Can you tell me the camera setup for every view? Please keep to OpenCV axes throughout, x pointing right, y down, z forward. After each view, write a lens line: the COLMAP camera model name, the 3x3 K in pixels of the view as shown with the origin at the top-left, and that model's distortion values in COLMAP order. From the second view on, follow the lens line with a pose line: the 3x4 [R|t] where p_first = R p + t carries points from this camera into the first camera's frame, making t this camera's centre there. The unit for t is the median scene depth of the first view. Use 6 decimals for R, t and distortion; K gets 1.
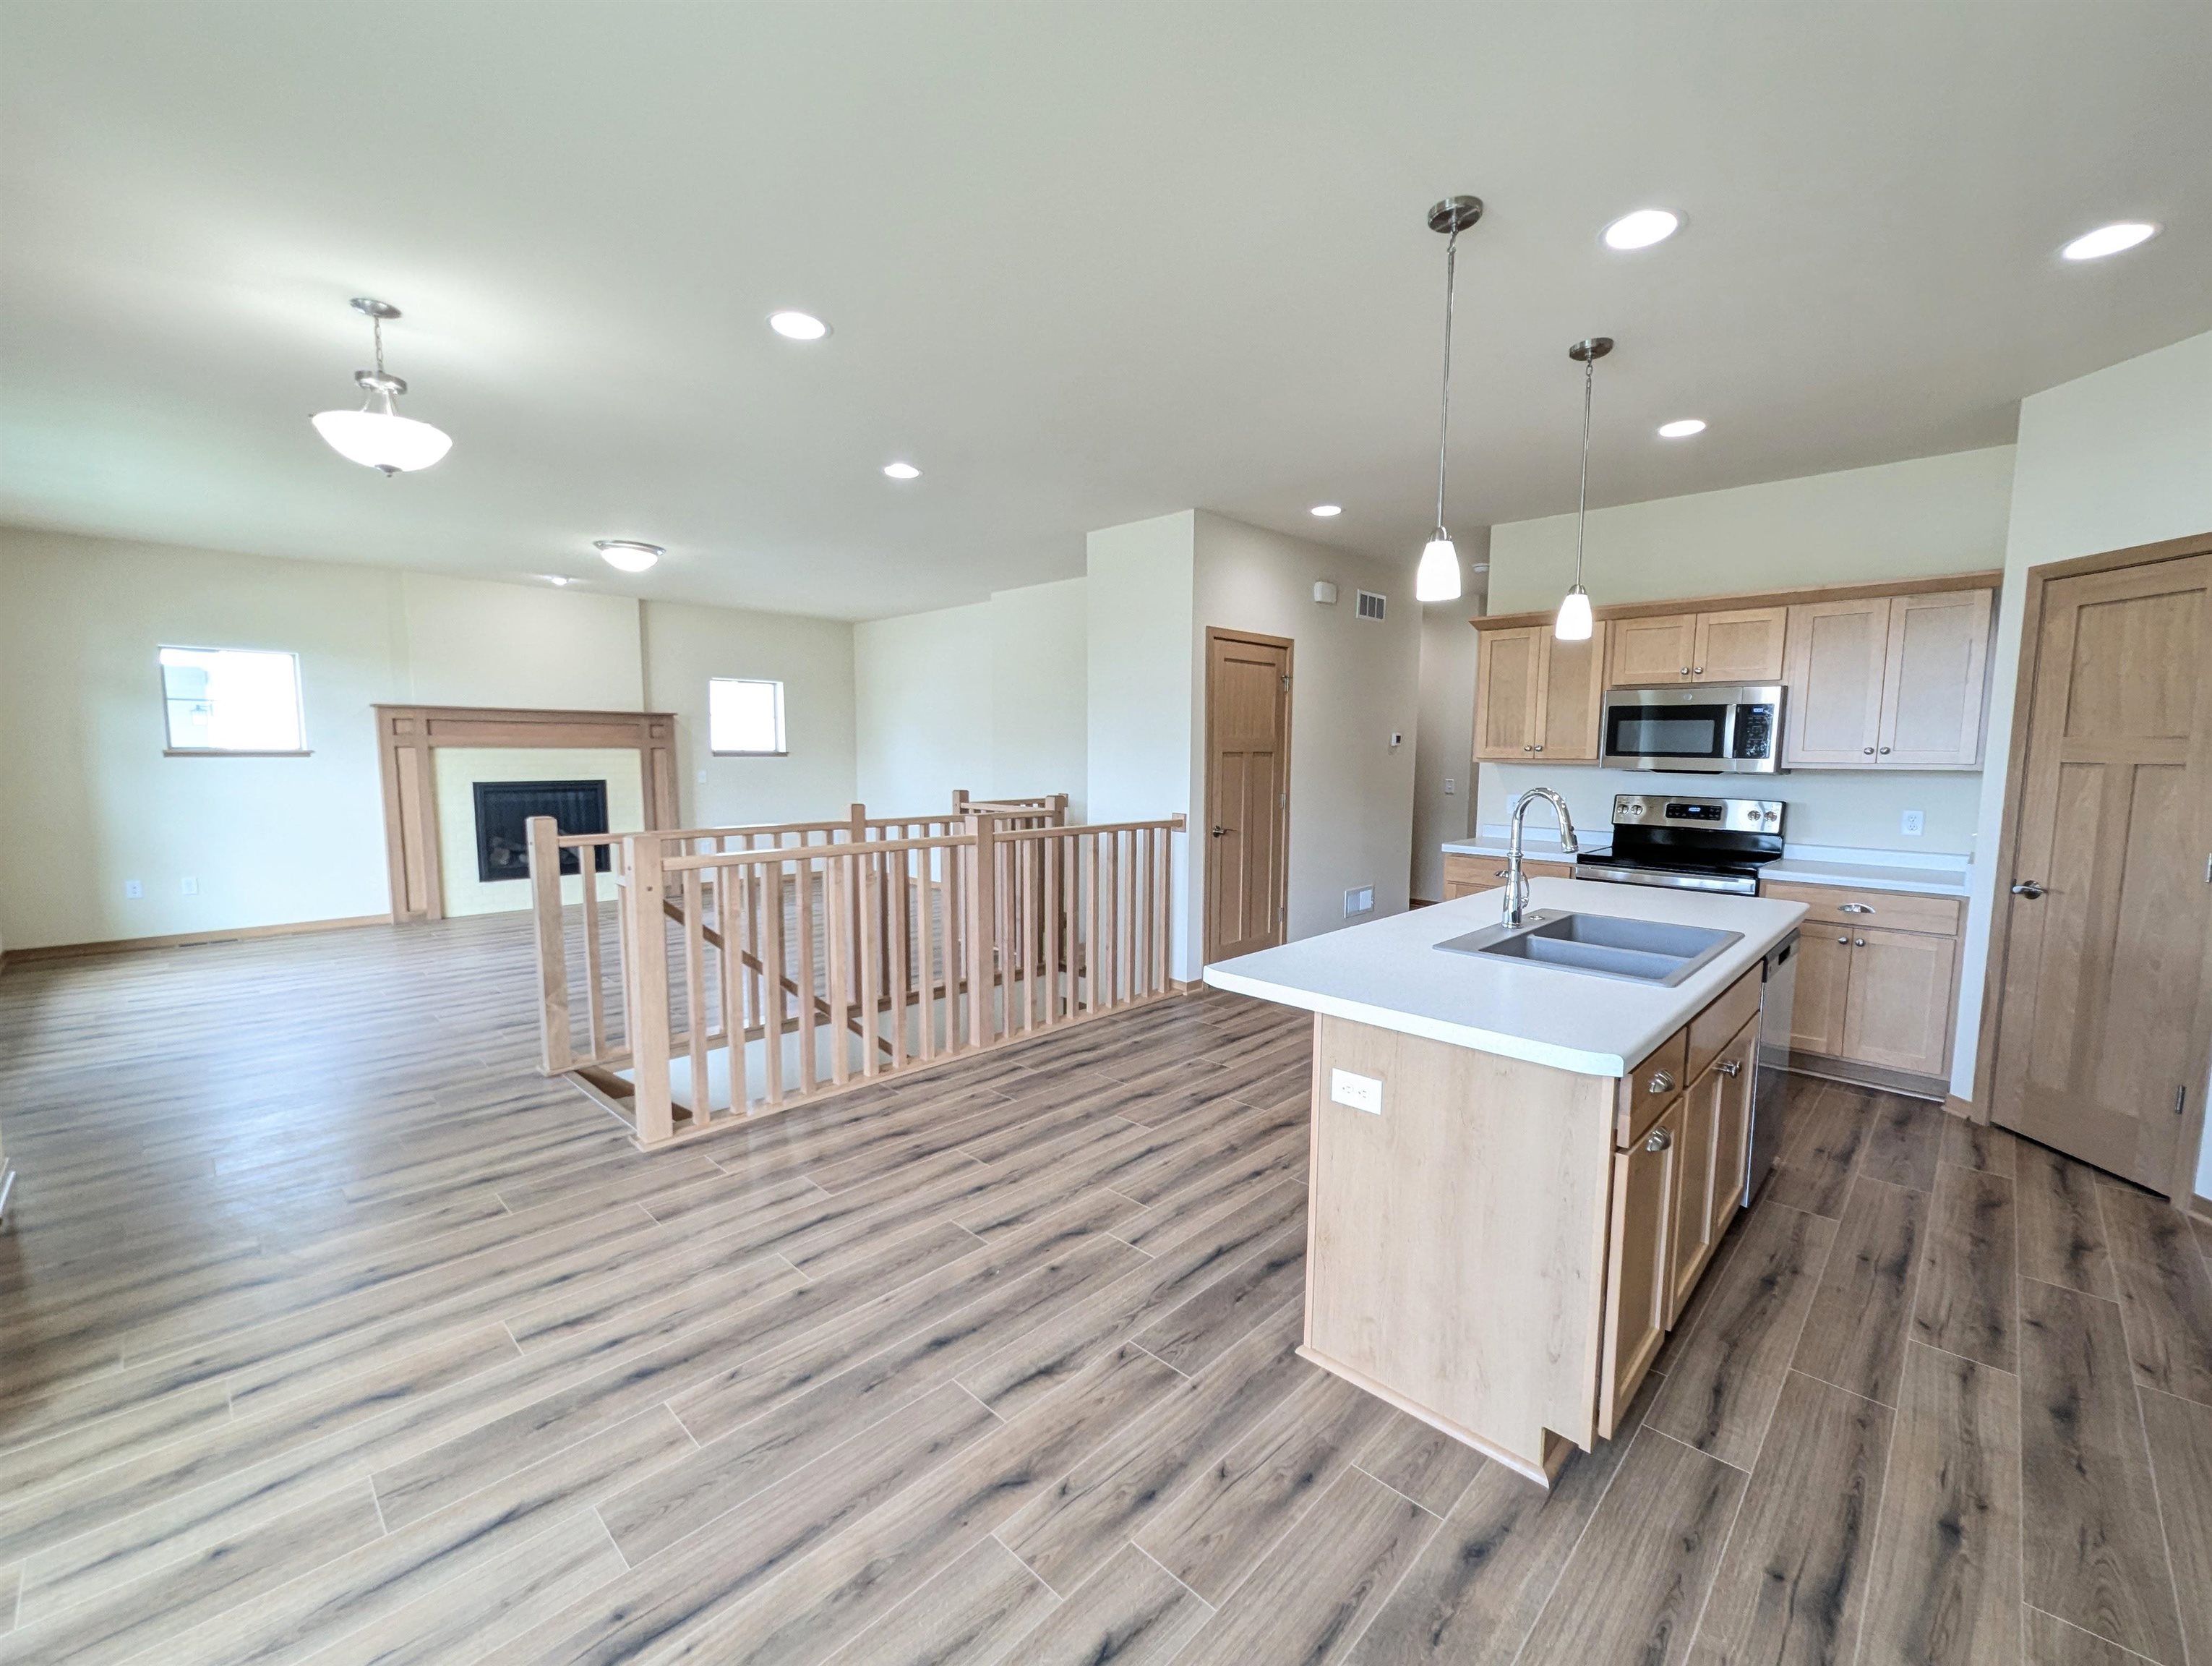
lens RADIAL K [[916.0, 0, 1109.4], [0, 916.0, 842.9], [0, 0, 1]] dist [-0.000074, -0.000012]
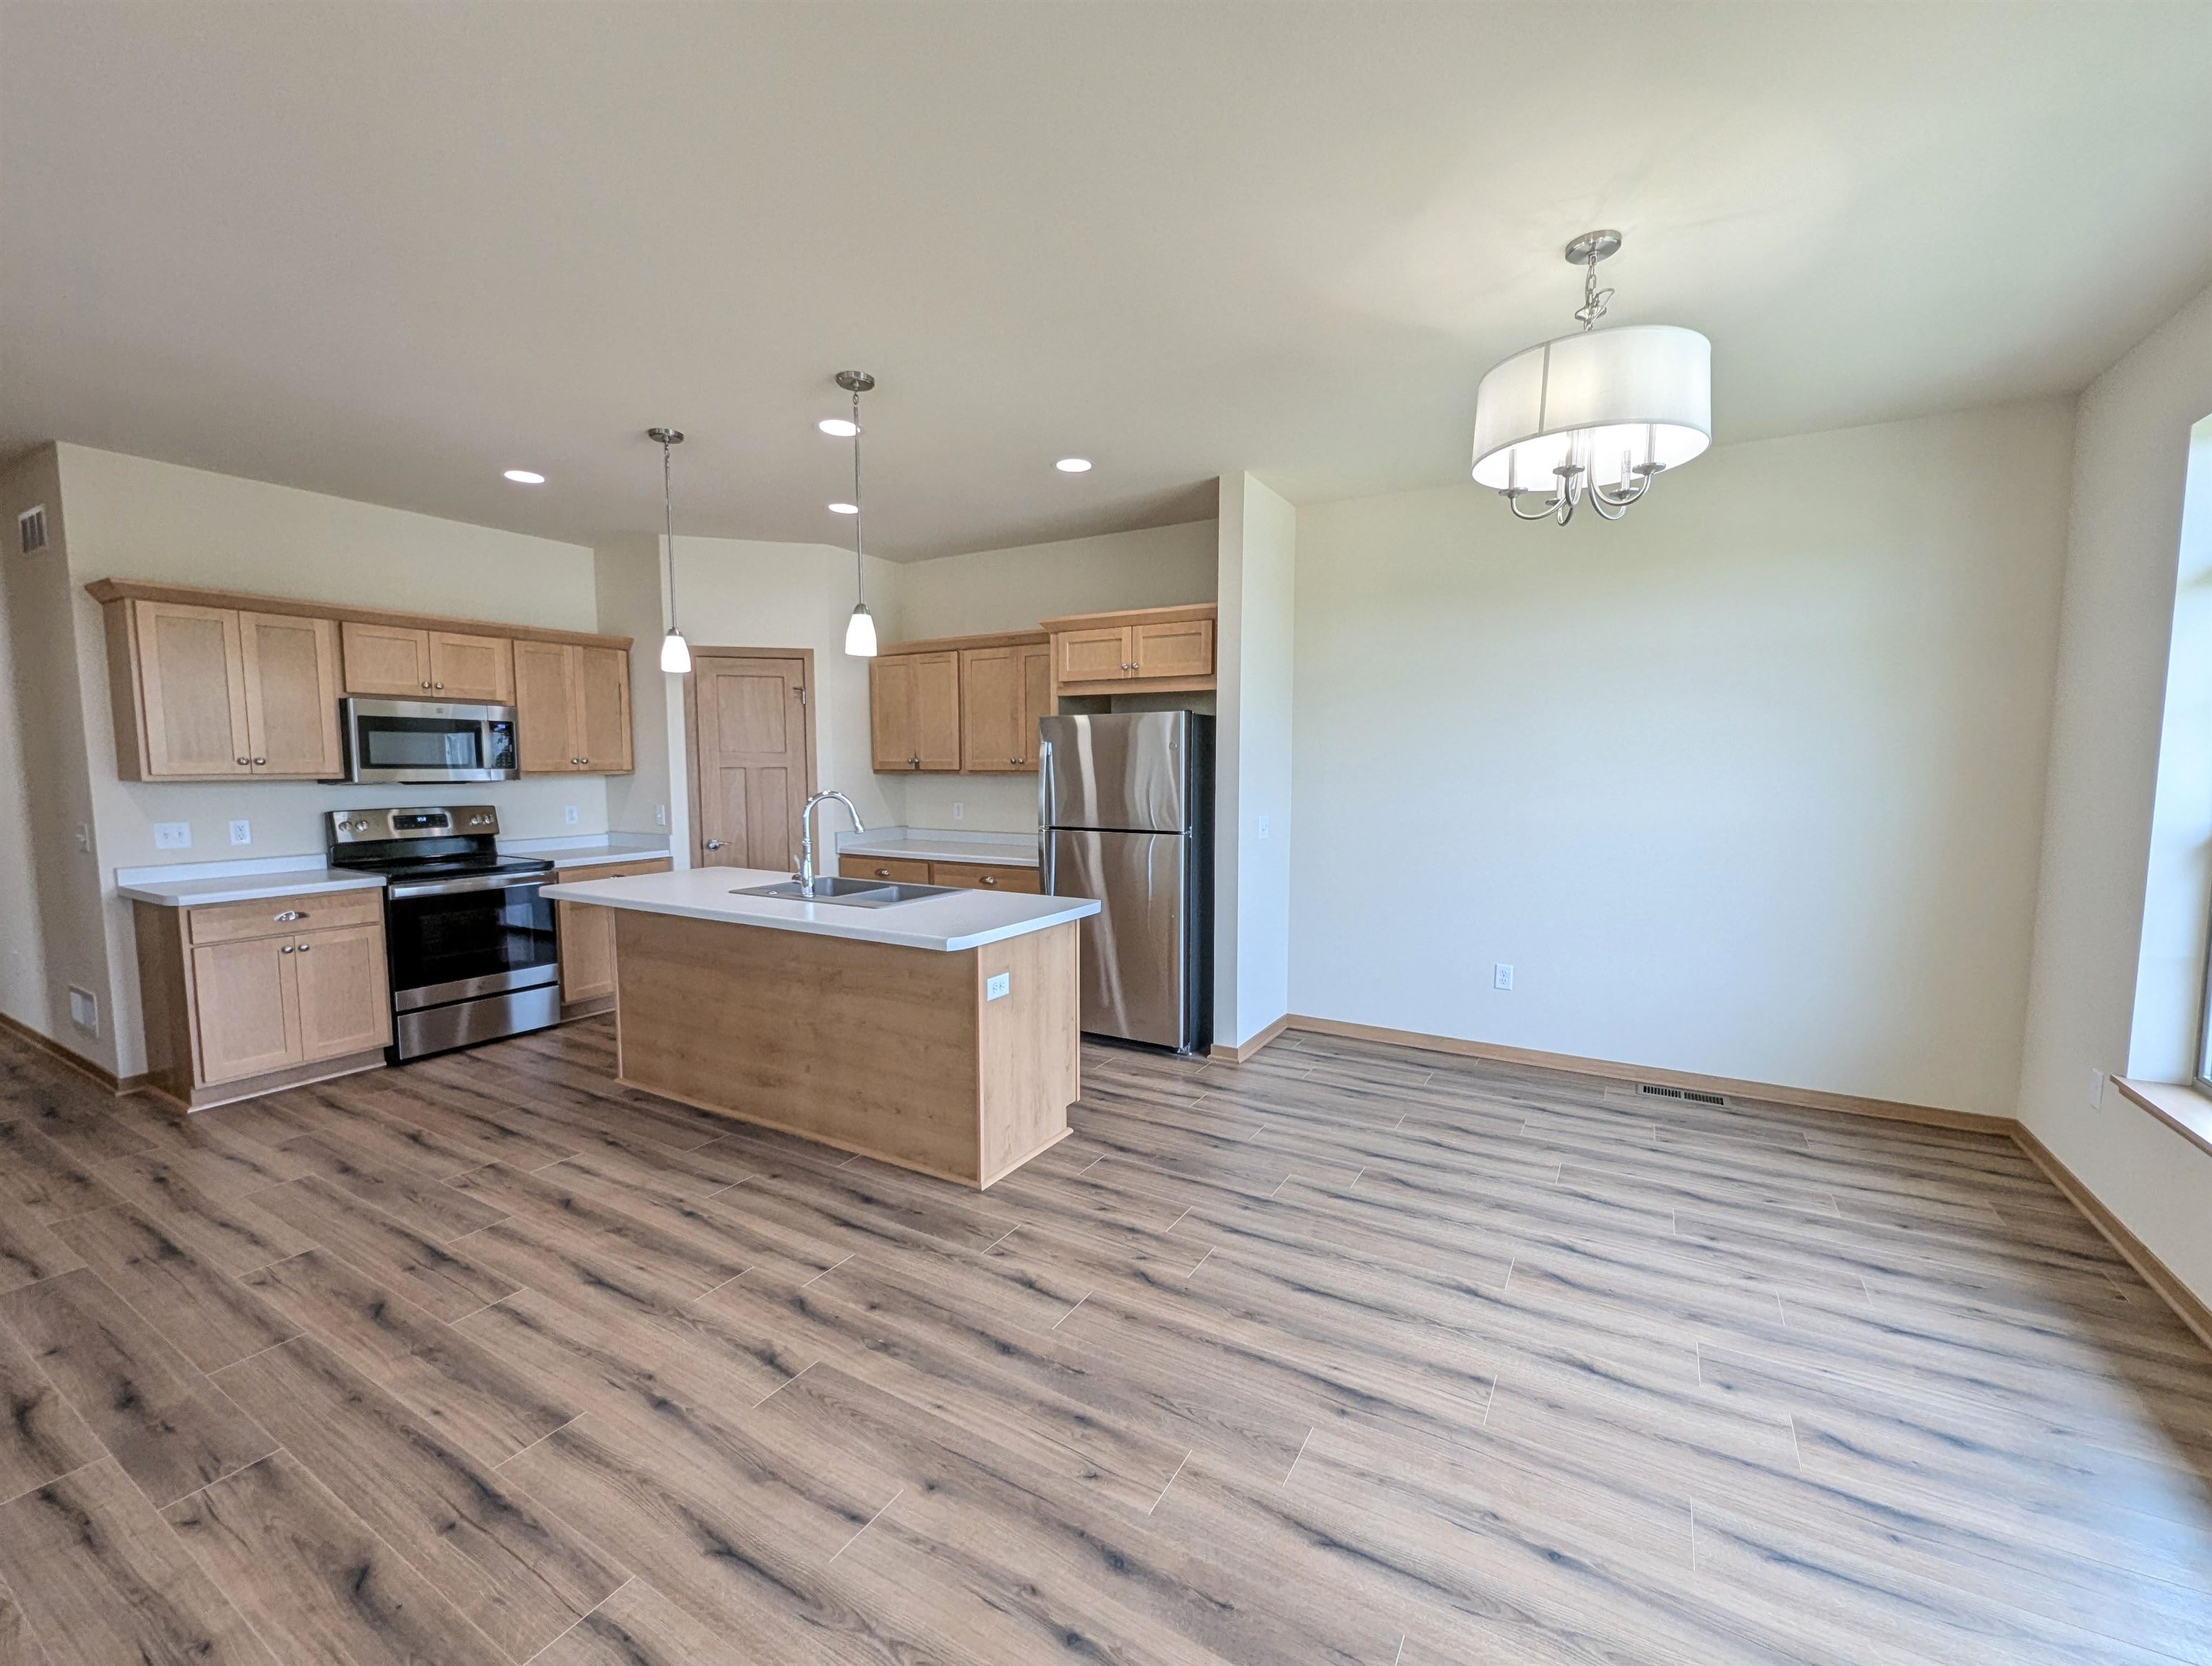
lens RADIAL K [[923.7, 0, 1105.7], [0, 923.7, 843.5], [0, 0, 1]] dist [0.001342, -0.000495]
pose [[-0.232193, -0.095138, 0.968006, -0.880896], [0.099170, 0.987703, 0.120862, -0.095879], [-0.967601, 0.124060, -0.219903, 0.797484]]
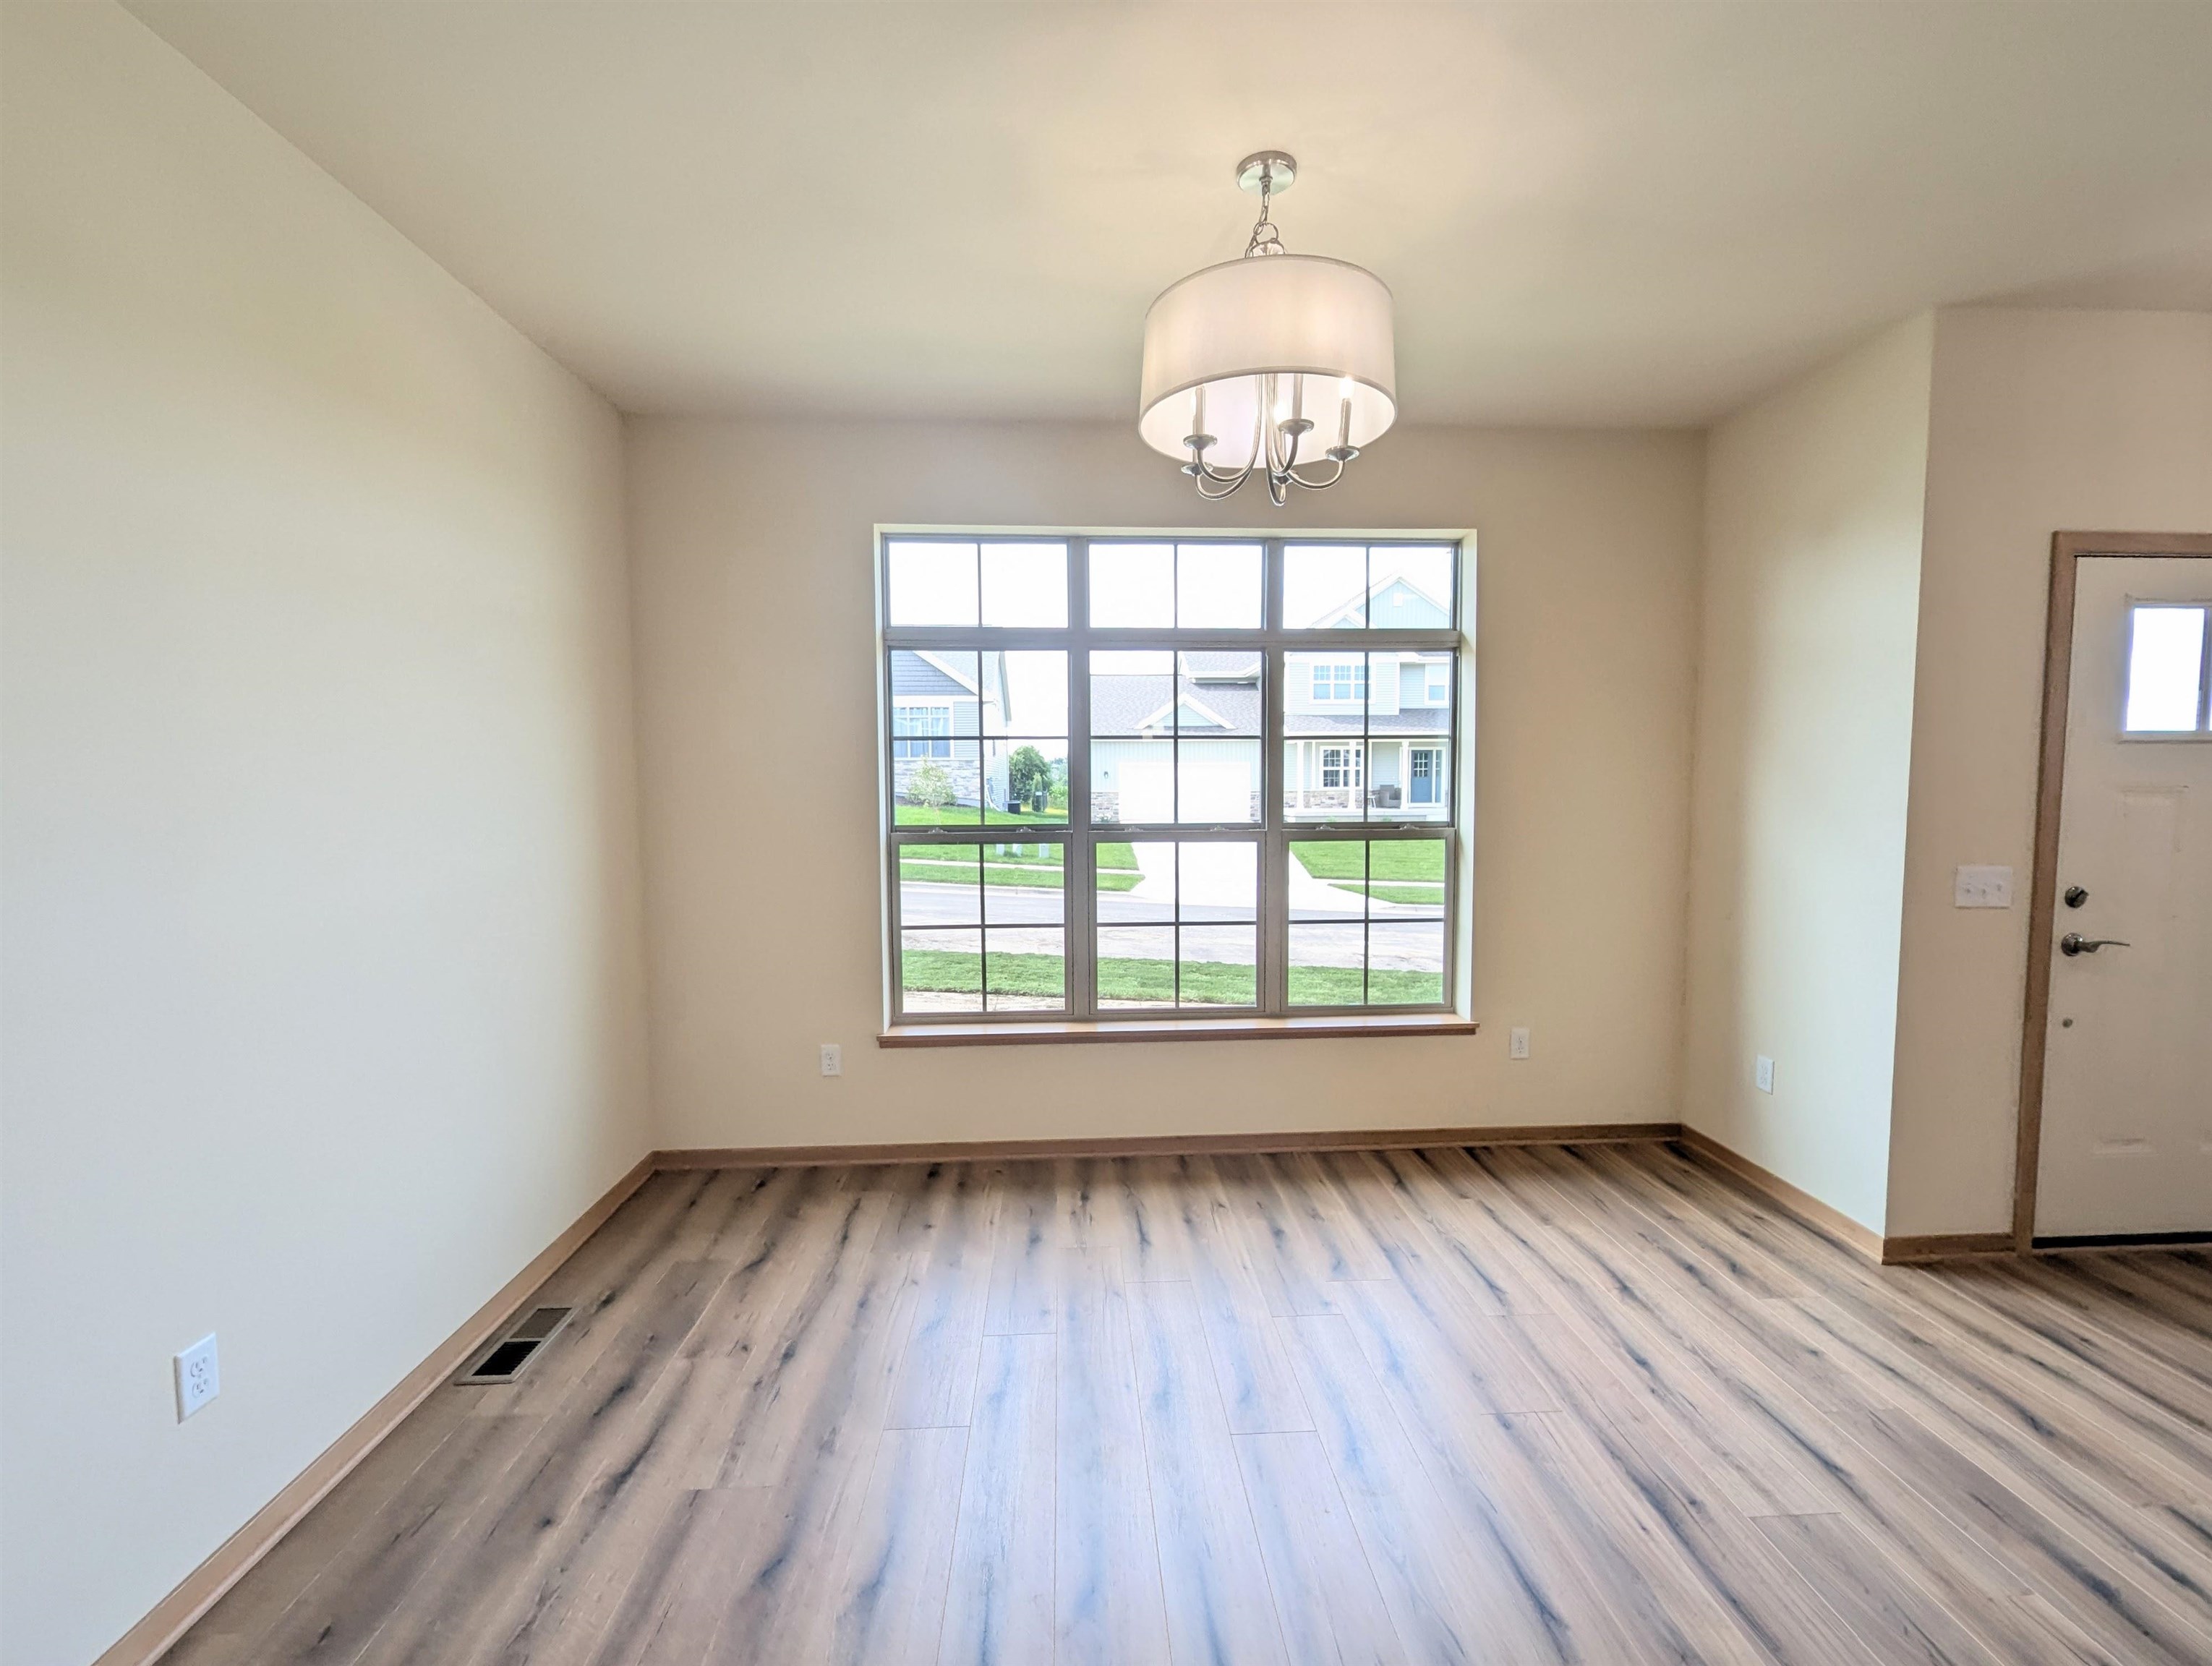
lens RADIAL K [[931.3, 0, 1106.2], [0, 931.3, 842.9], [0, 0, 1]] dist [-0.000560, -0.000641]
pose [[-0.684770, 0.046381, -0.727282, 0.445786], [-0.073078, 0.988572, 0.131851, -0.066862], [0.725086, 0.143436, -0.673555, 0.592948]]
